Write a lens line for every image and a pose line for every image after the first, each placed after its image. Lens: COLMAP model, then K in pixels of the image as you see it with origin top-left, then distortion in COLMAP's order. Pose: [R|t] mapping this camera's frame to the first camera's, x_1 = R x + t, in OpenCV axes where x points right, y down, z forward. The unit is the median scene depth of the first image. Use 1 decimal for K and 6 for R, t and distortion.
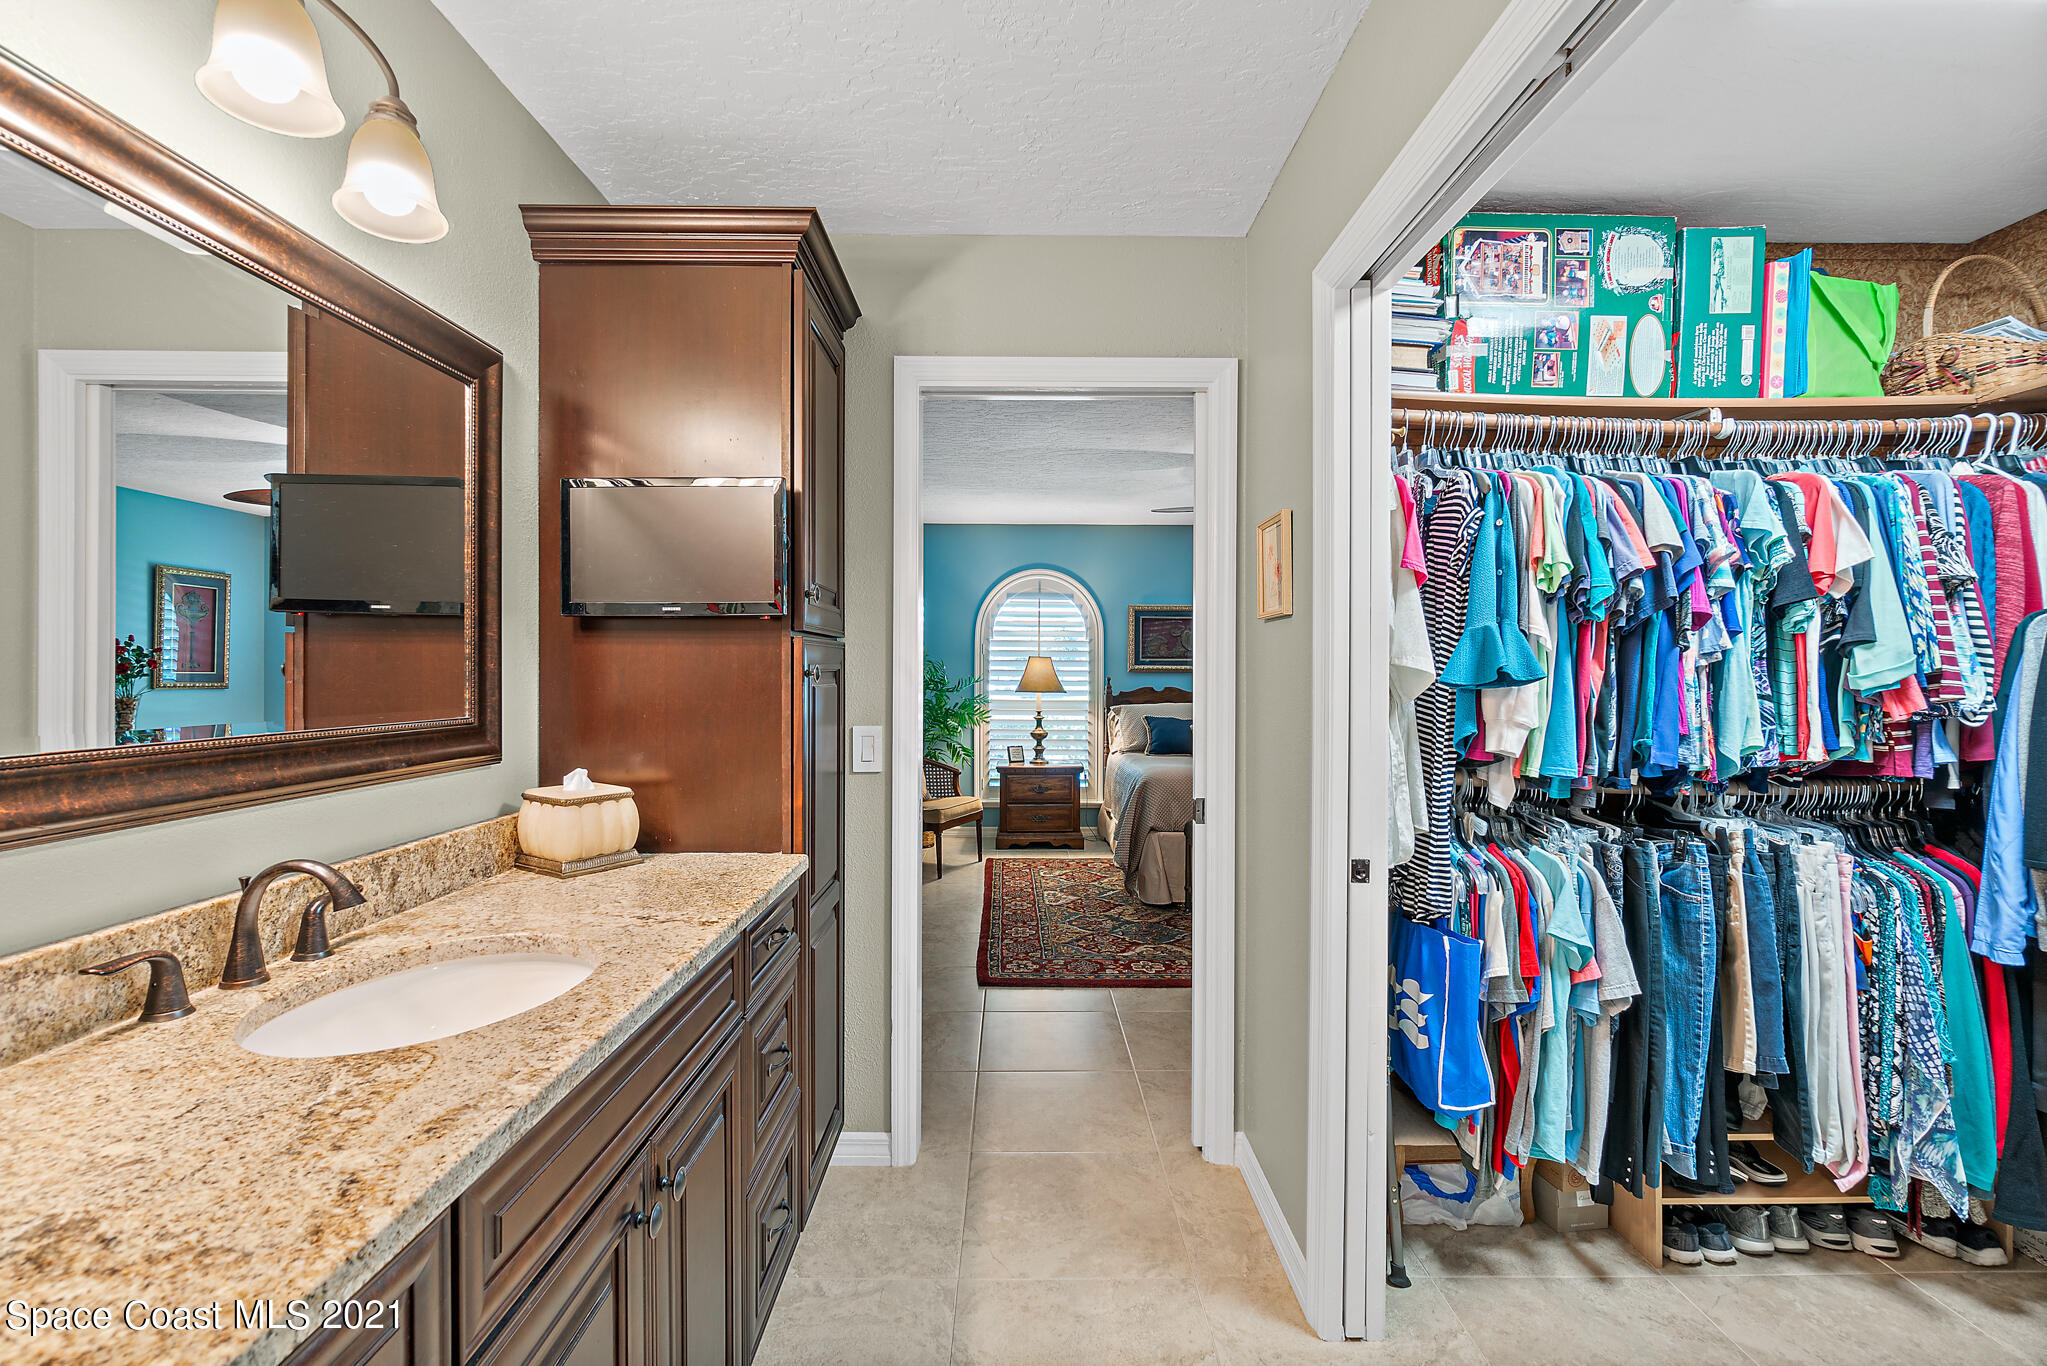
lens RADIAL K [[881.5, 0, 1023.5], [0, 881.5, 683.0], [0, 0, 1]] dist [-0.001693, -0.000098]
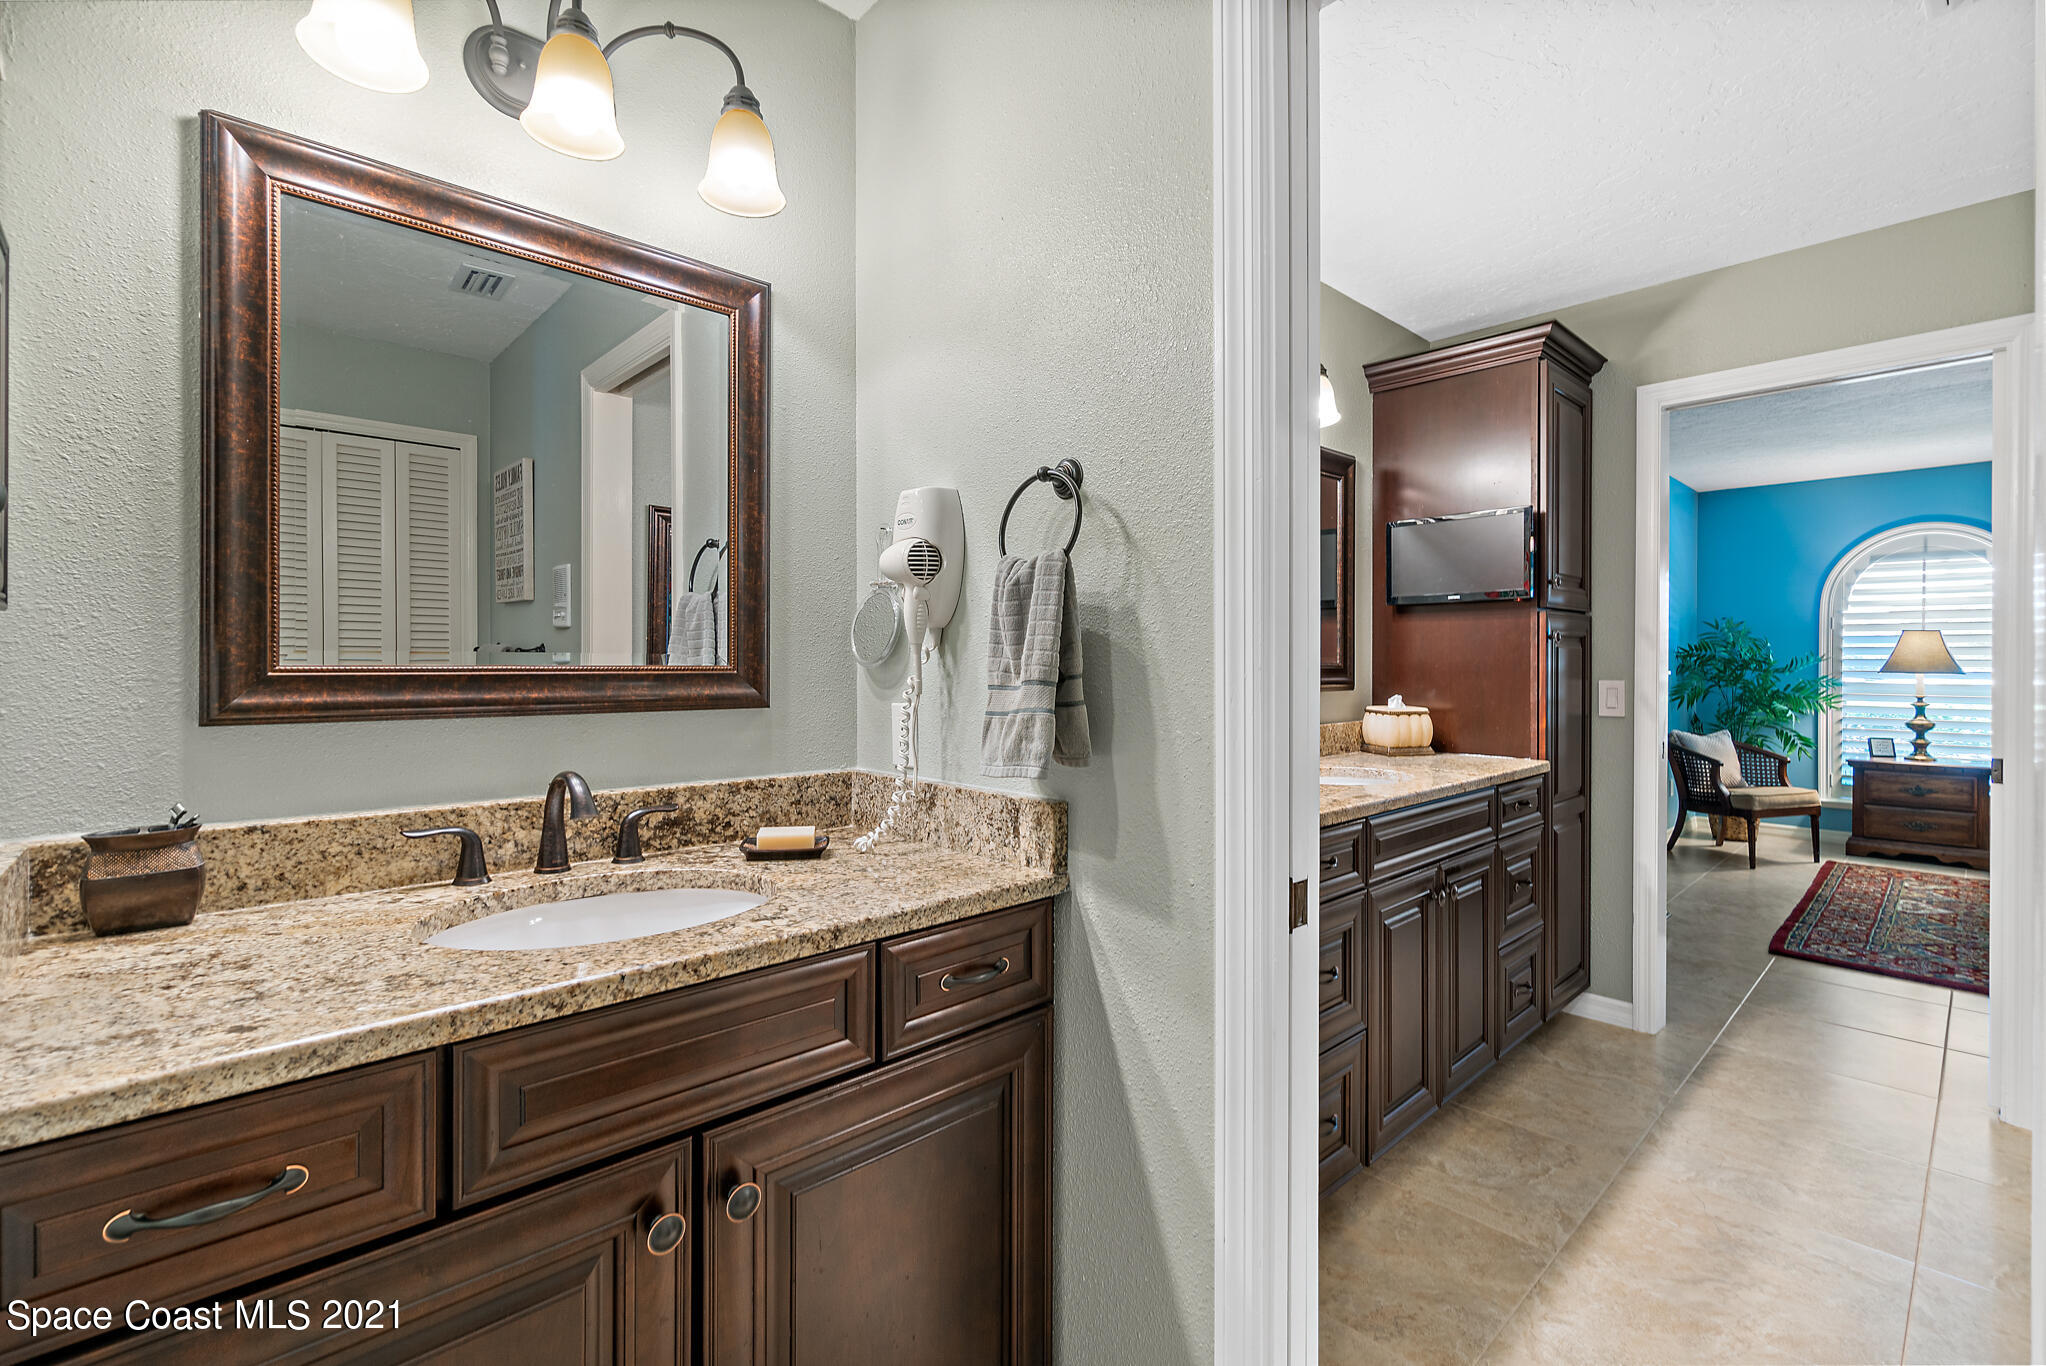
lens RADIAL K [[903.5, 0, 1032.9], [0, 903.5, 667.5], [0, 0, 1]] dist [0.002192, -0.000057]
pose [[0.679313, 0.000829, -0.733848, 0.105181], [-0.006904, 0.999962, -0.005262, 0.021112], [0.733816, 0.008641, 0.679293, -0.248147]]
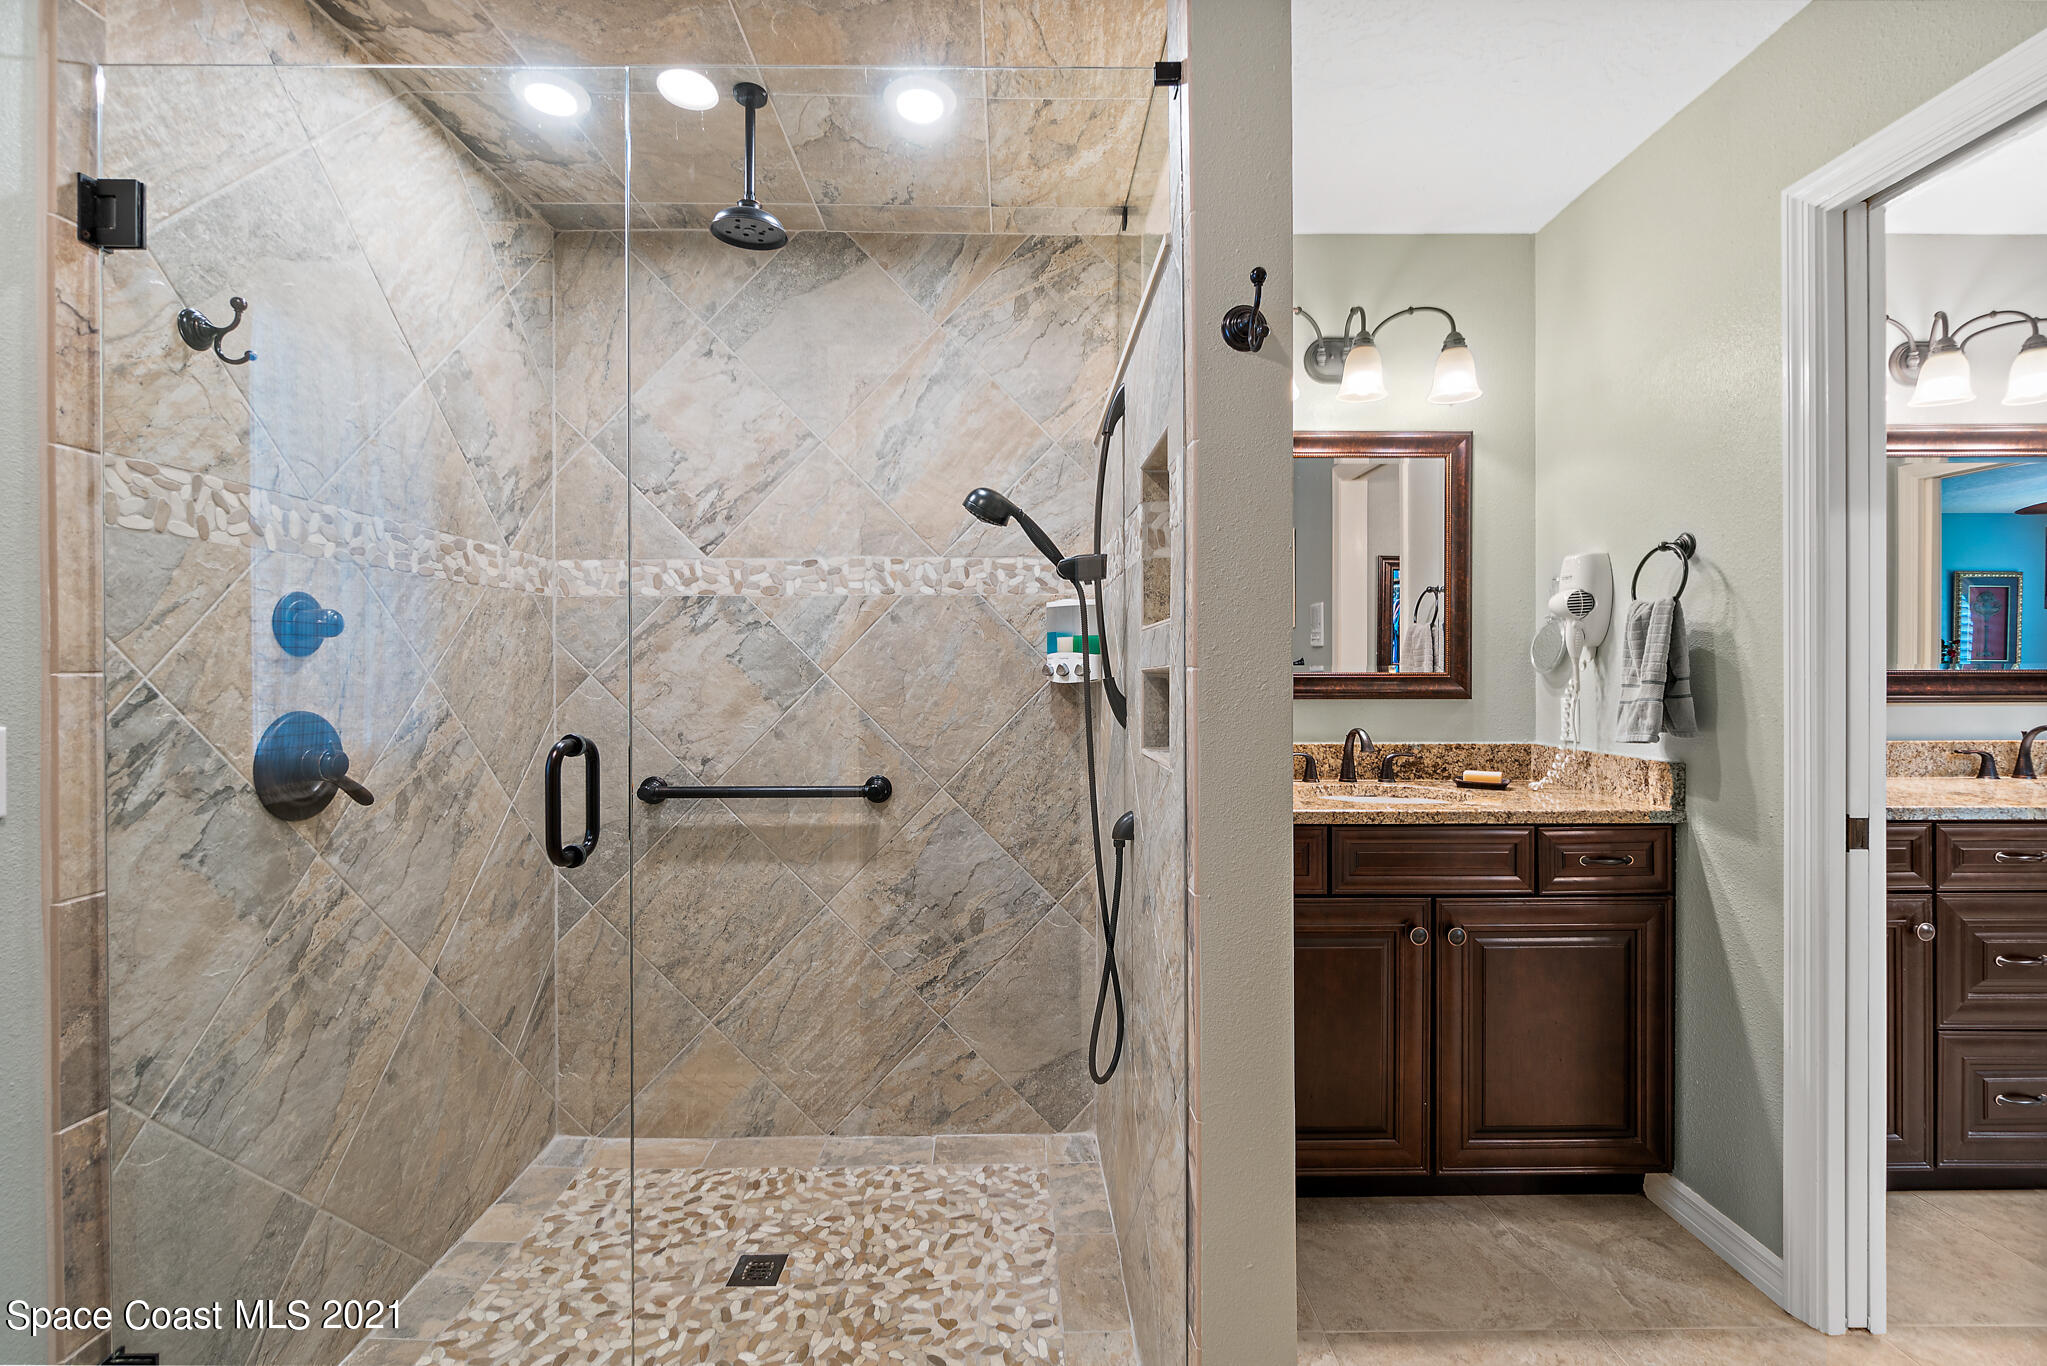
lens RADIAL K [[899.1, 0, 1020.4], [0, 899.1, 677.9], [0, 0, 1]] dist [-0.003164, -0.000575]
pose [[-0.005060, 0.003143, -0.999982, 0.322942], [-0.008324, 0.999960, 0.003185, 0.023091], [0.999953, 0.008340, -0.005033, -0.355101]]
